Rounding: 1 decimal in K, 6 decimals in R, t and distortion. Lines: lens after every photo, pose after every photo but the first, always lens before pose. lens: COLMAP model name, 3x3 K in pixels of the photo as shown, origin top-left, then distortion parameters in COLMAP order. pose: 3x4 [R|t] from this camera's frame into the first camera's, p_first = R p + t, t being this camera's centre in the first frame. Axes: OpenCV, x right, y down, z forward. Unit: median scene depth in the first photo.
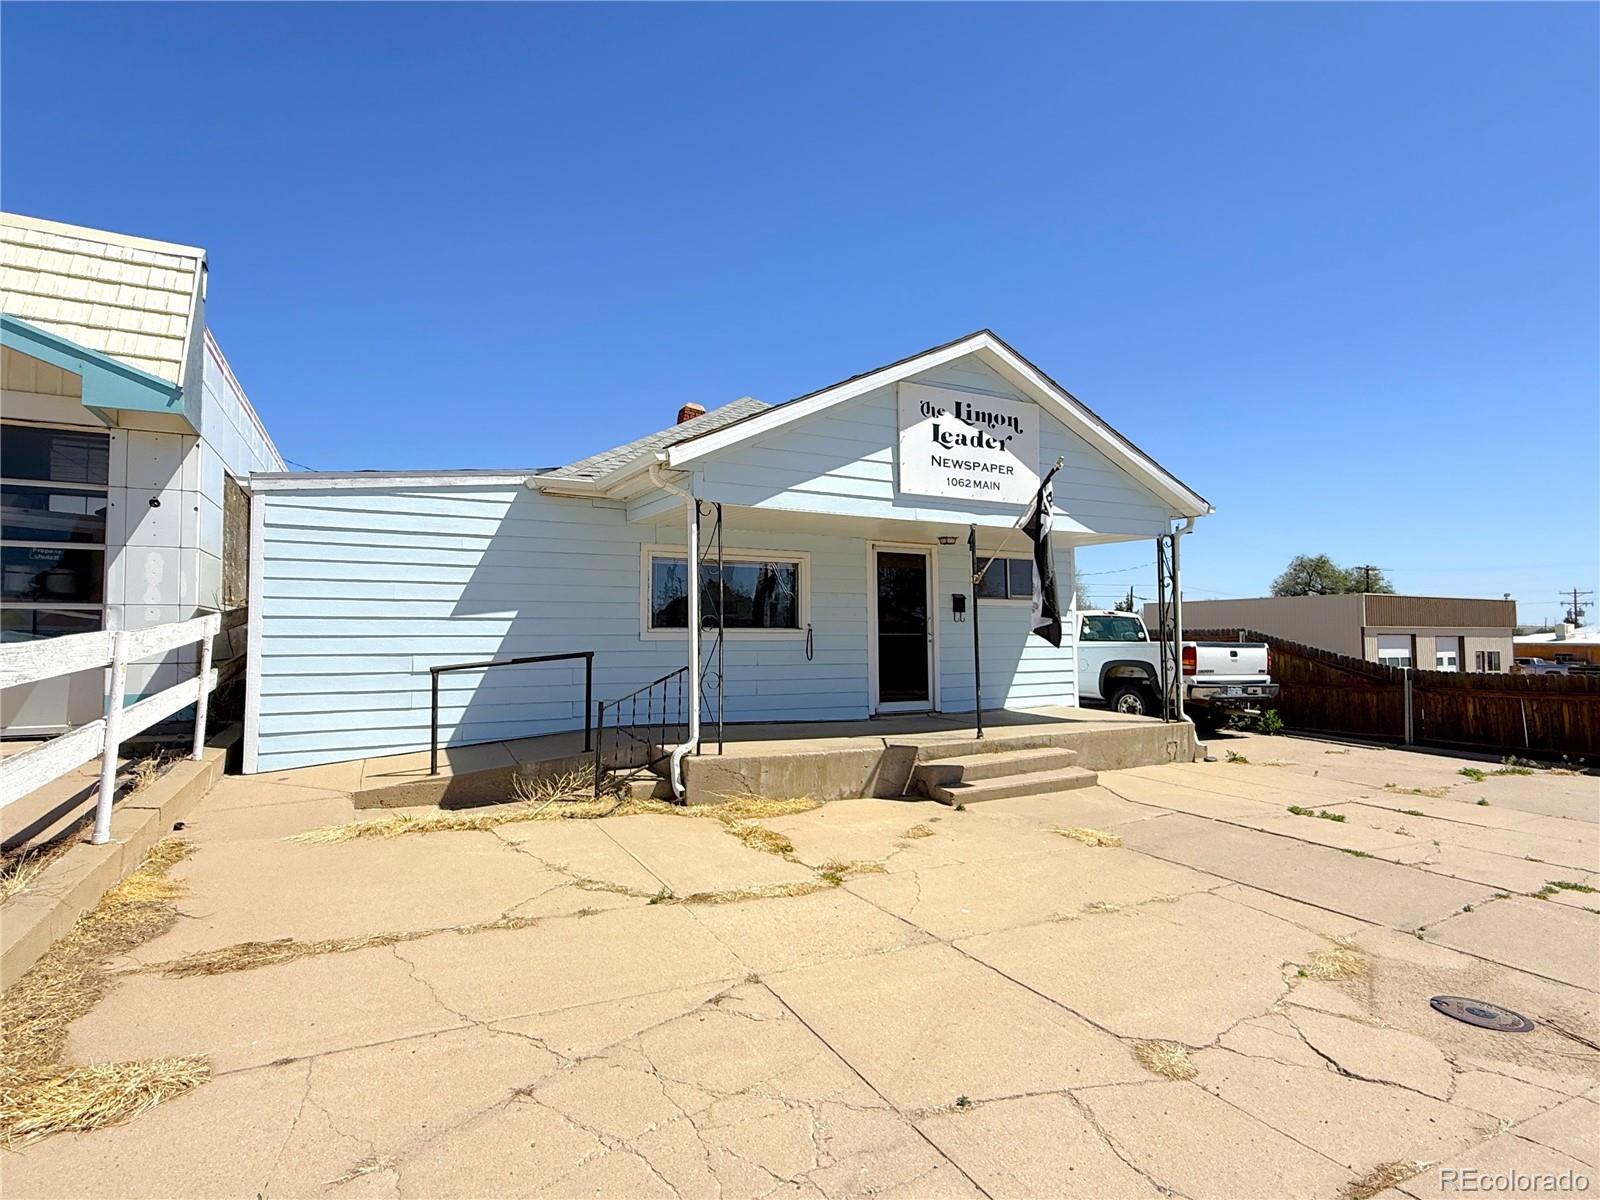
lens RADIAL K [[788.7, 0, 799.0], [0, 788.7, 595.8], [0, 0, 1]] dist [0.000373, 0.000487]
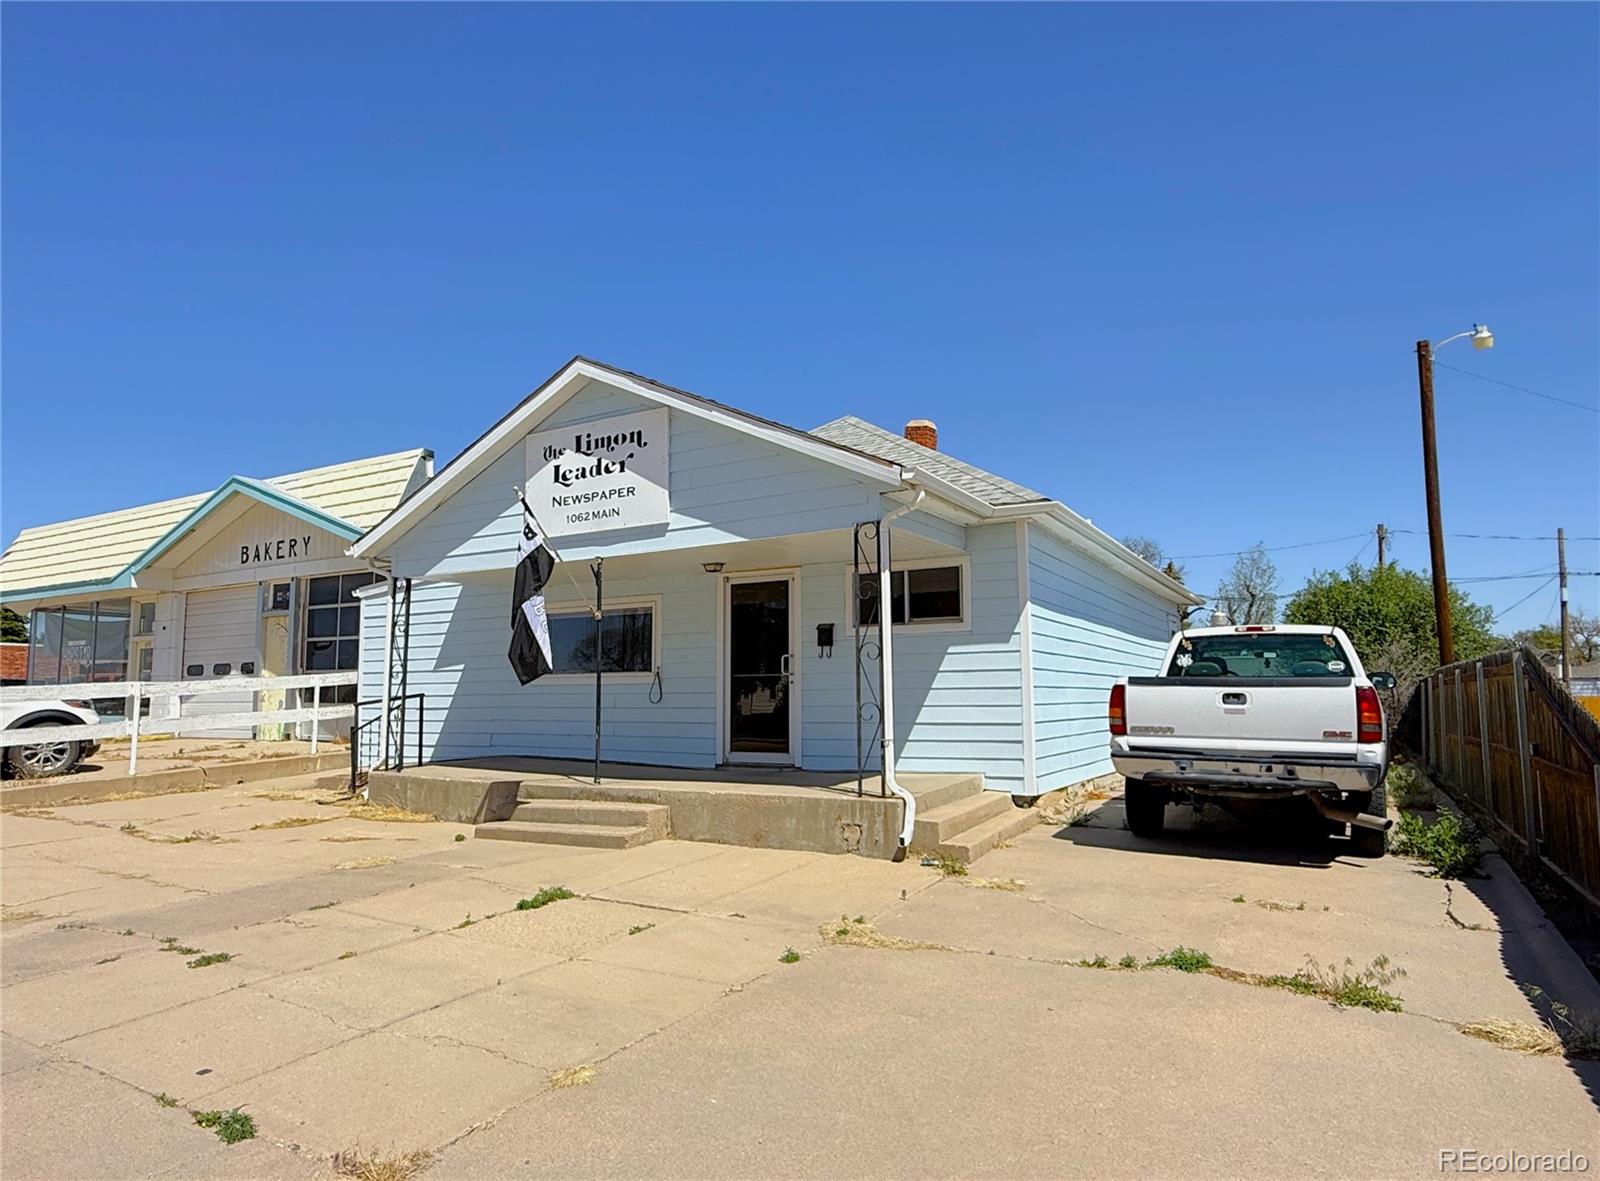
lens RADIAL K [[955.0, 0, 798.1], [0, 955.0, 602.4], [0, 0, 1]] dist [0.002476, -0.000401]
pose [[0.545687, -0.084870, -0.833680, 1.298886], [0.051768, 0.996372, -0.067547, 0.052889], [0.836388, -0.006299, 0.548101, 0.569625]]
